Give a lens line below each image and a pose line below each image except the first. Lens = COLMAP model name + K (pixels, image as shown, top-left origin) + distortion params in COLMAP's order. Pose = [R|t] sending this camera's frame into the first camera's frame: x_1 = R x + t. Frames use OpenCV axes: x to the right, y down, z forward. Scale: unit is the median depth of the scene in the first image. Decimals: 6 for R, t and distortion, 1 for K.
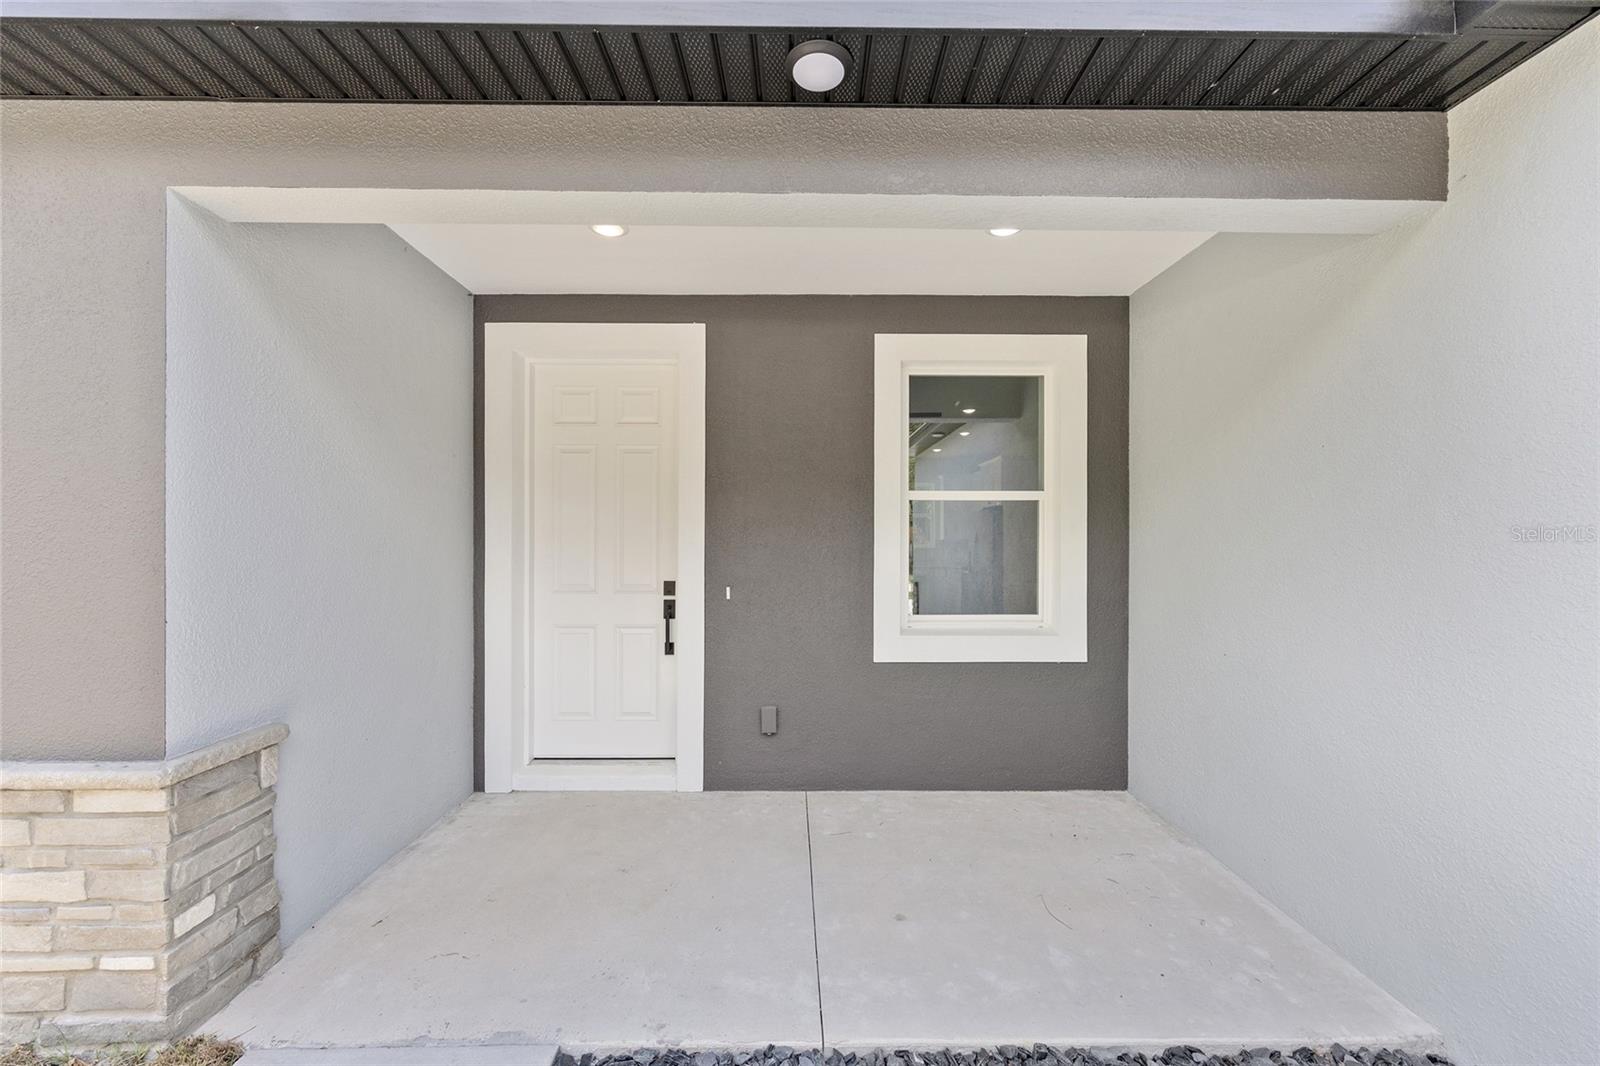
lens RADIAL K [[638.6, 0, 802.5], [0, 638.6, 531.0], [0, 0, 1]] dist [0.003358, 0.000771]
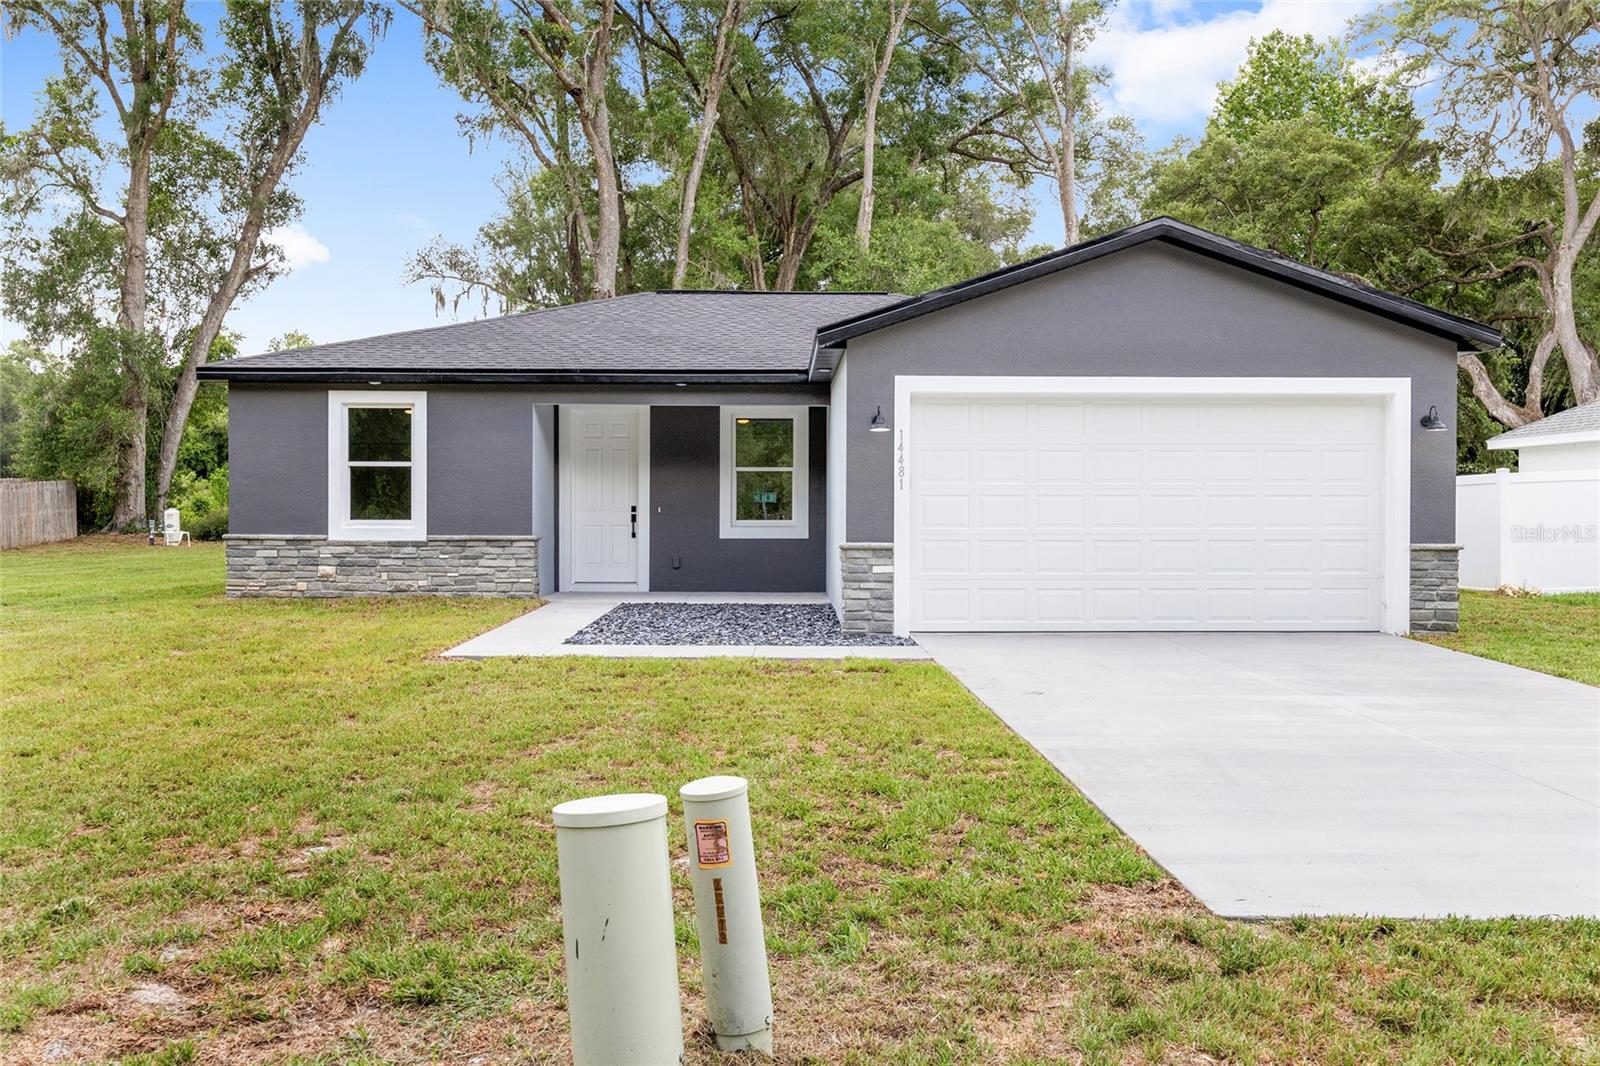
lens RADIAL K [[1503.5, 0, 805.3], [0, 1503.5, 527.2], [0, 0, 1]] dist [0.005444, -0.002215]
pose [[0.999977, 0.002003, 0.006544, 0.394361], [-0.002086, 0.999916, 0.012794, 0.088772], [-0.006518, -0.012808, 0.999897, -4.649978]]
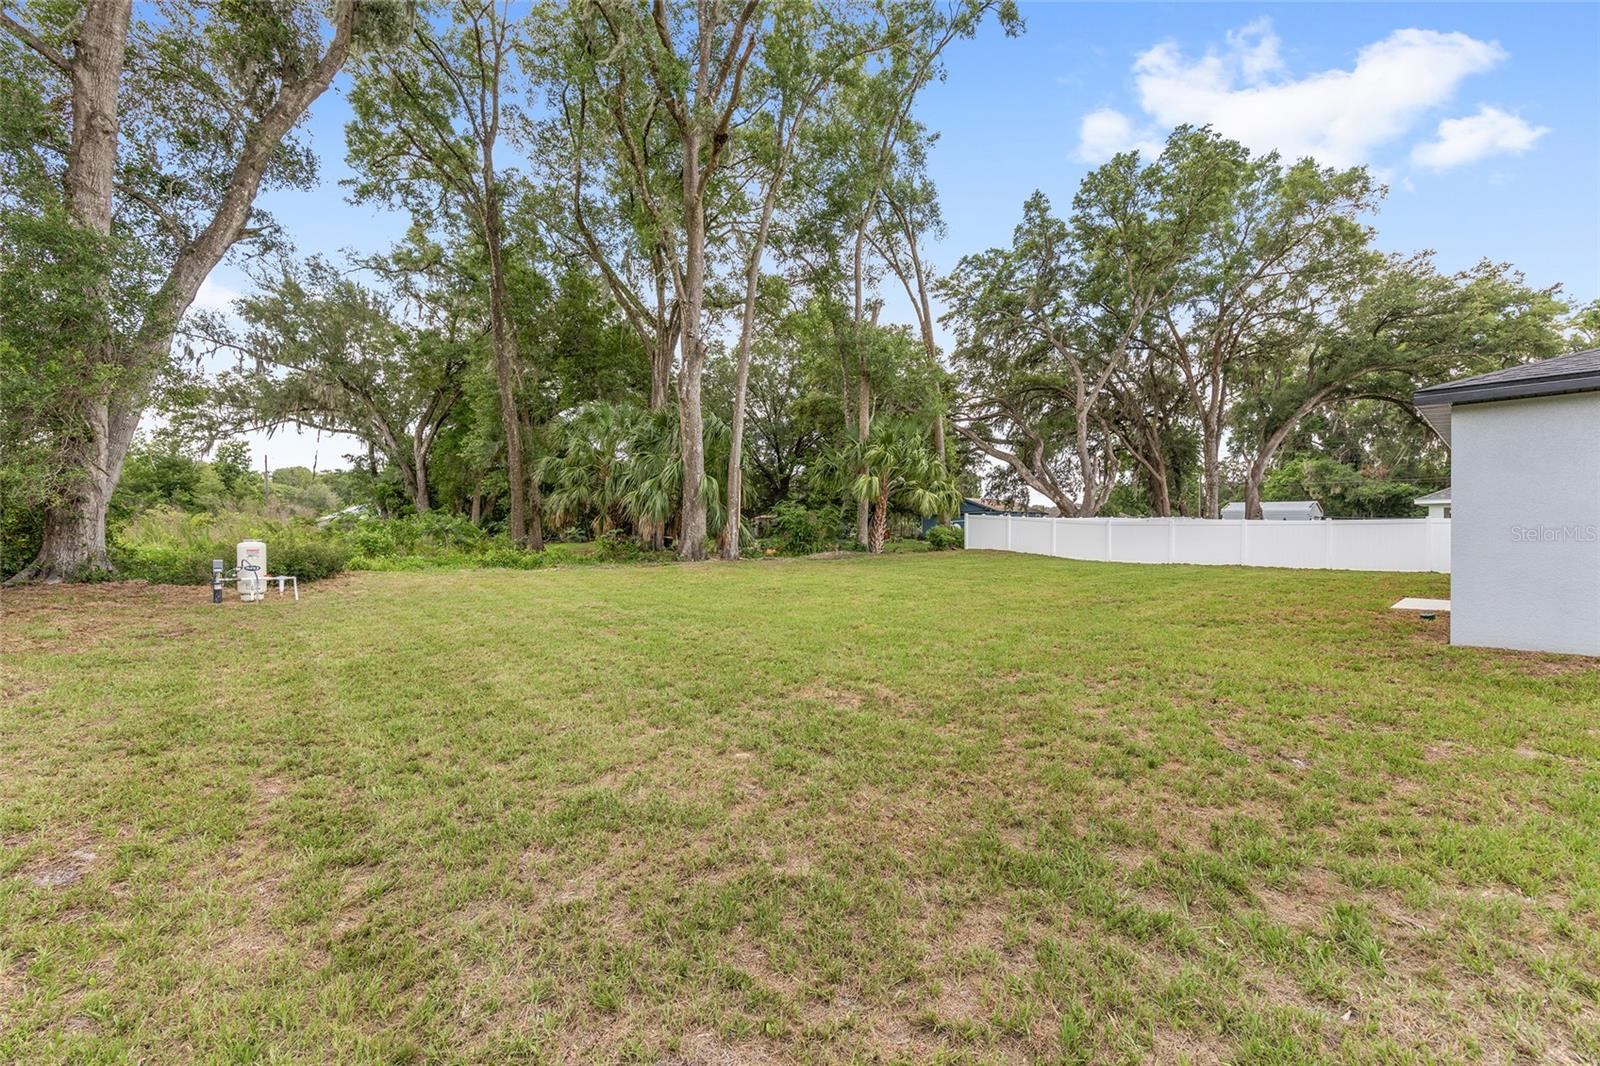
lens RADIAL K [[663.3, 0, 785.0], [0, 663.3, 532.6], [0, 0, 1]] dist [-0.000125, 0.022467]
pose [[0.781761, 0.002600, 0.623573, -4.423570], [-0.004211, 0.999991, 0.001110, 0.047342], [-0.623564, -0.003493, 0.781764, 2.790865]]
